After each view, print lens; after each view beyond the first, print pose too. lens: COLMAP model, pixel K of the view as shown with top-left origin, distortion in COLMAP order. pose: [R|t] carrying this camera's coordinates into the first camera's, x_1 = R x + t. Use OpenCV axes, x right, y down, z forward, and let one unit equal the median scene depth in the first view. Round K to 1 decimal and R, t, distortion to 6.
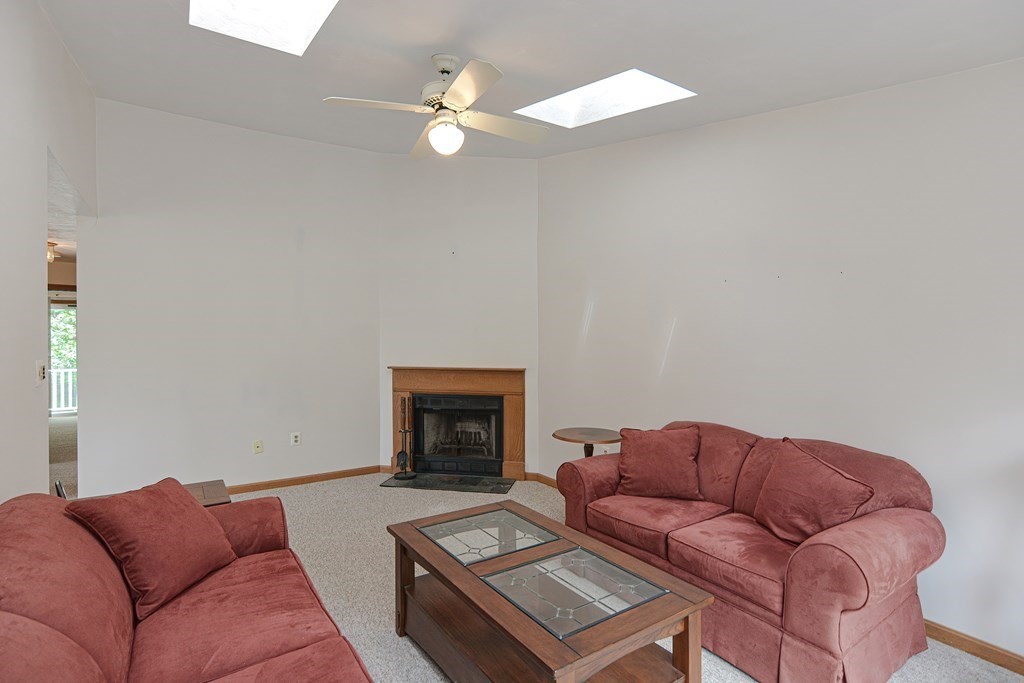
lens RADIAL K [[501.4, 0, 512.0], [0, 501.4, 341.5], [0, 0, 1]] dist [-0.003103, -0.000272]
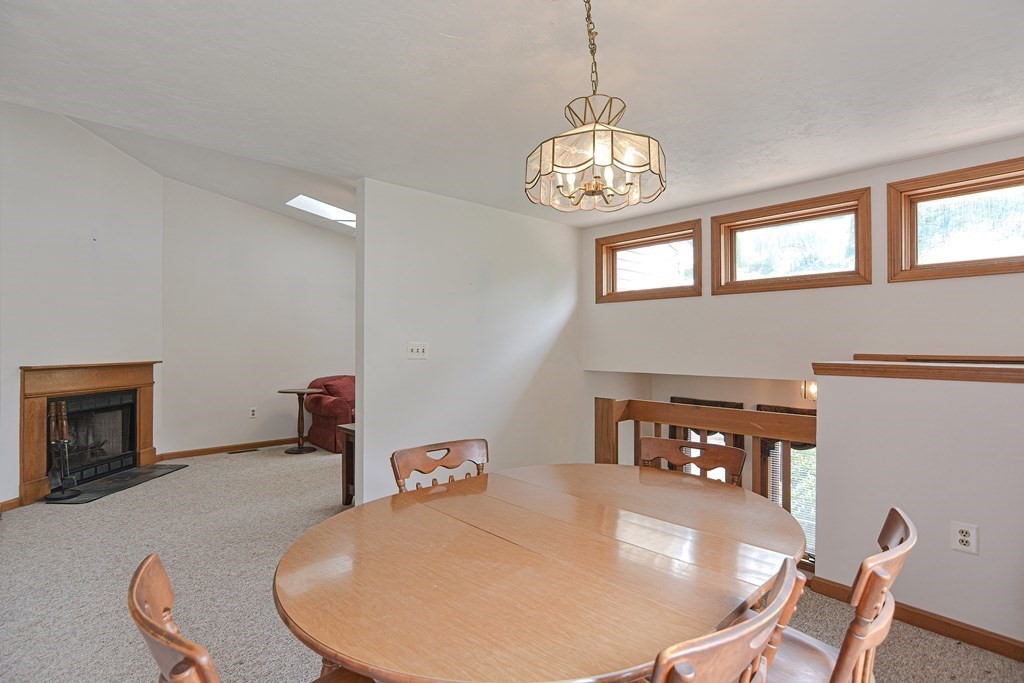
lens RADIAL K [[501.4, 0, 512.0], [0, 501.4, 341.5], [0, 0, 1]] dist [-0.003103, -0.000272]
pose [[-0.148501, 0.011209, 0.988849, -1.165021], [0.007053, 0.999922, -0.010276, 0.027066], [-0.988887, 0.005449, -0.148569, 0.381795]]
